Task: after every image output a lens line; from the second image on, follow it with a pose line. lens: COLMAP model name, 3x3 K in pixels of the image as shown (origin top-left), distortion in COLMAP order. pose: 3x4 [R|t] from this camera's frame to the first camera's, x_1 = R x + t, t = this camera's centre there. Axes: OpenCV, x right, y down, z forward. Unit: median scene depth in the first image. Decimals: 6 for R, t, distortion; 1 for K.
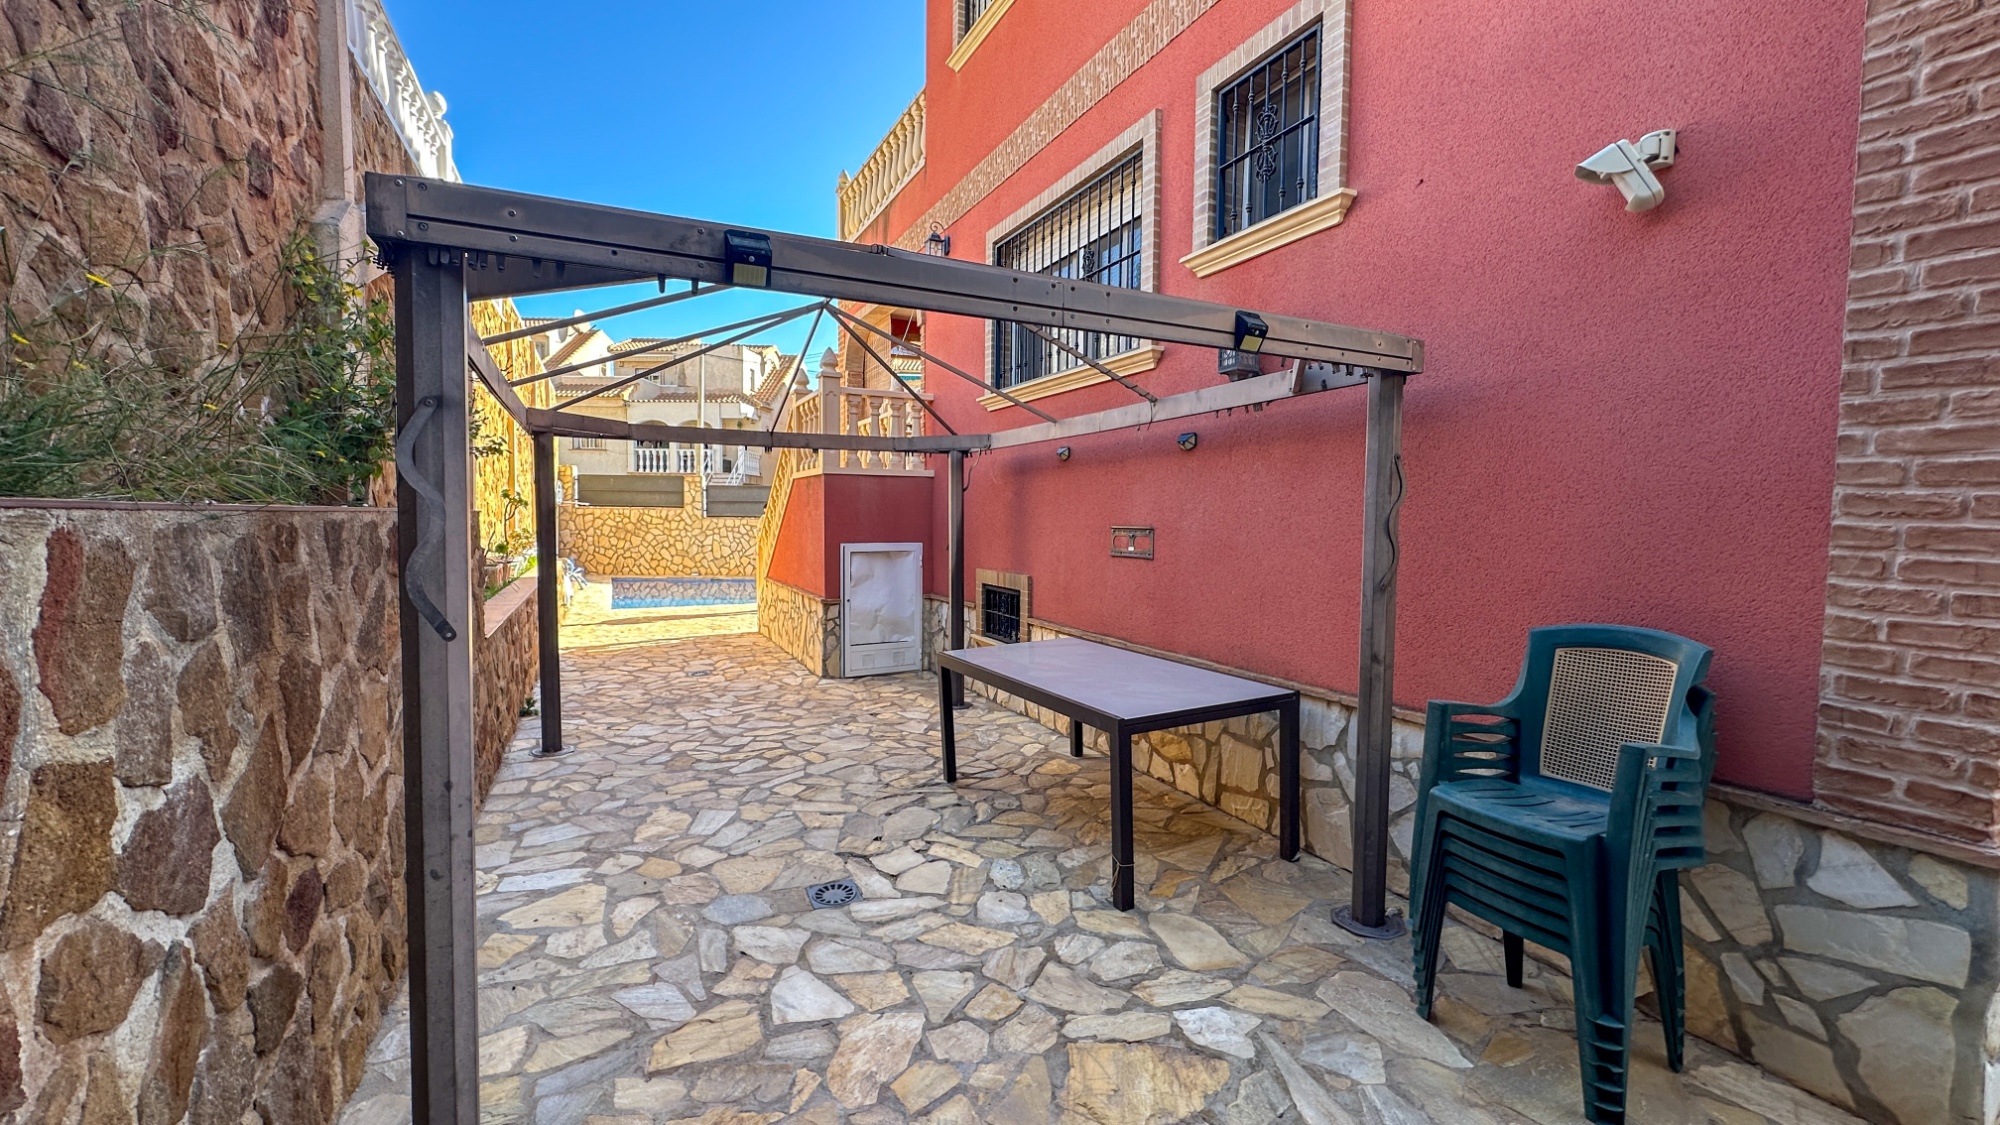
lens RADIAL K [[798.3, 0, 1003.8], [0, 798.3, 561.0], [0, 0, 1]] dist [-0.001084, 0.000118]
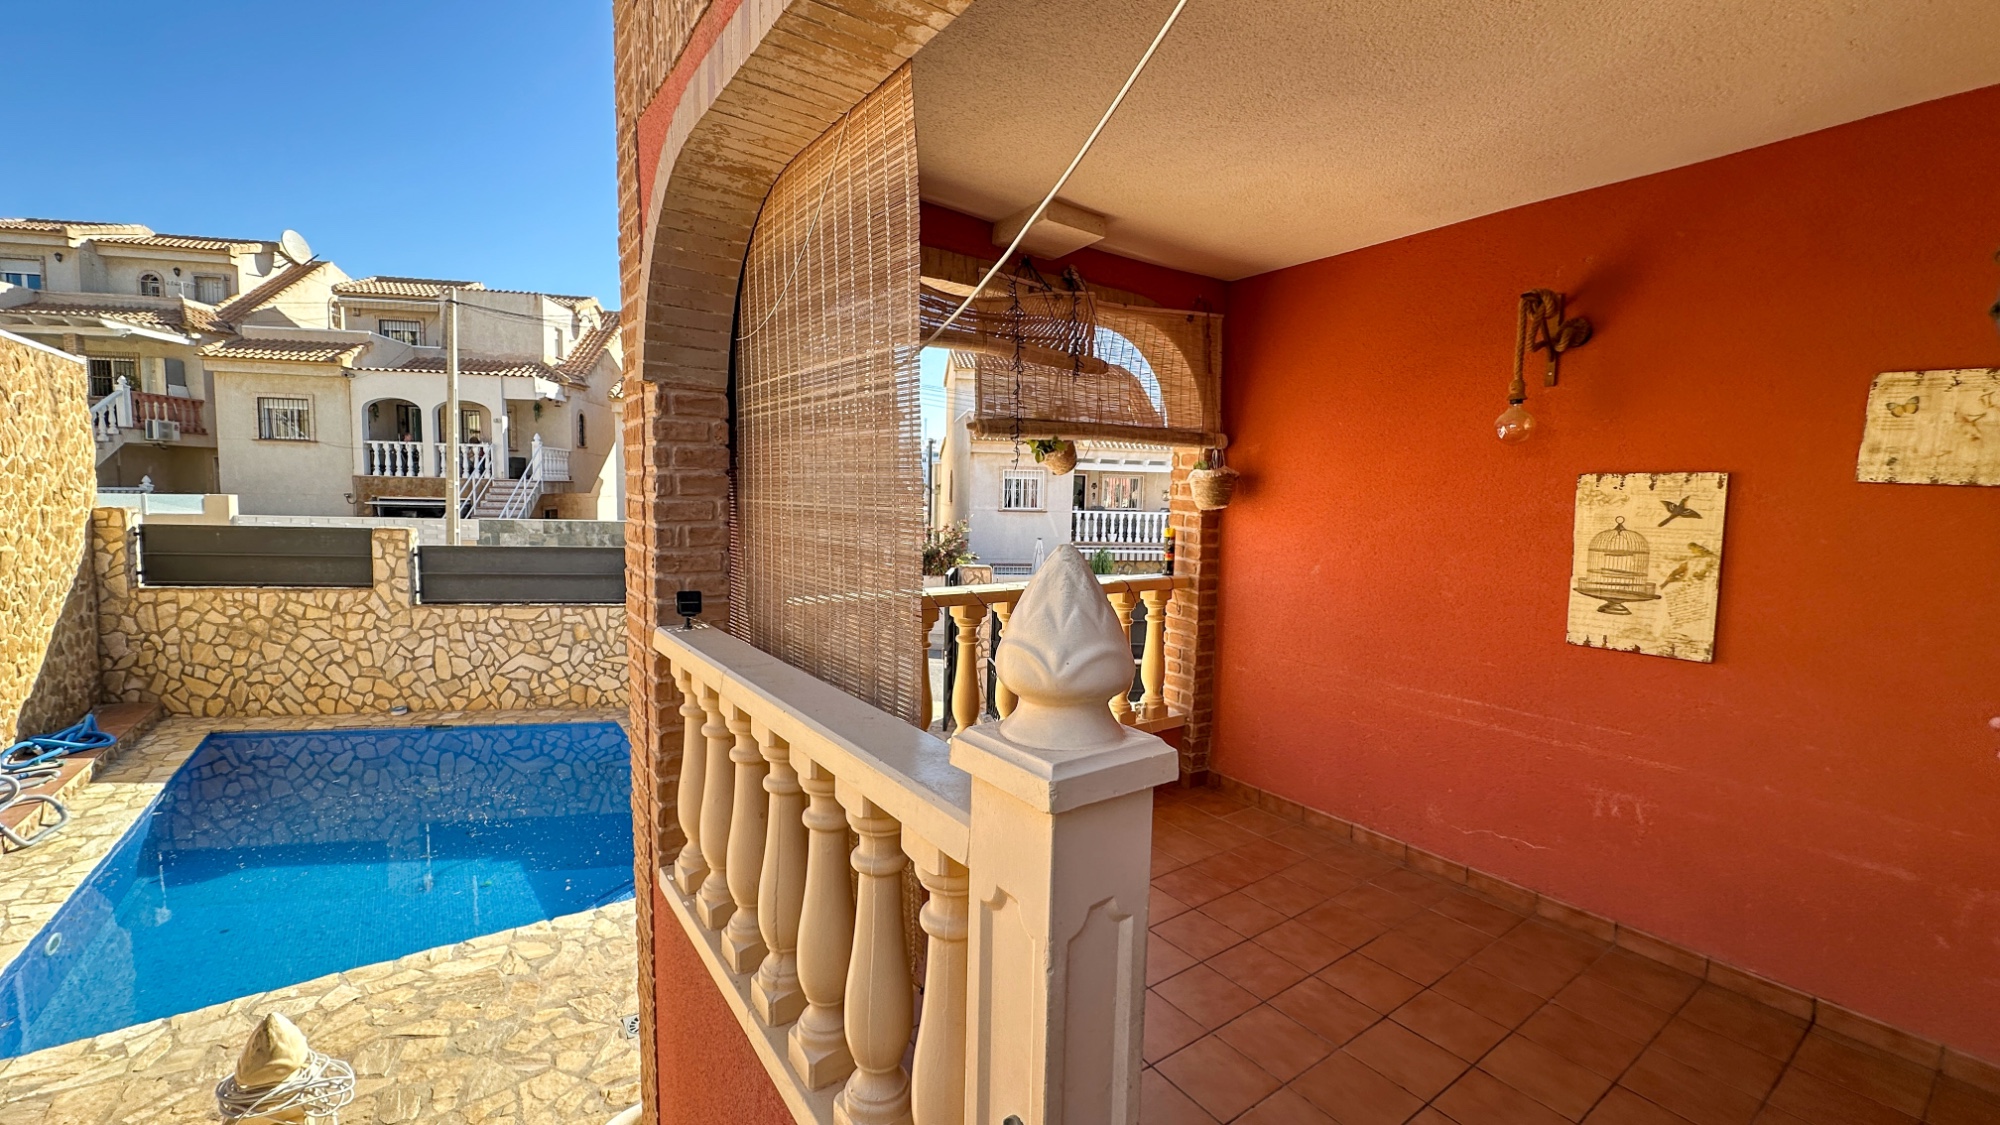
lens RADIAL K [[800.7, 0, 993.3], [0, 800.7, 559.6], [0, 0, 1]] dist [0.001055, 0.000130]
pose [[0.987912, 0.001482, 0.155006, -0.074805], [-0.006127, 0.999546, 0.029494, -0.103806], [-0.154892, -0.030087, 0.987473, 0.407304]]
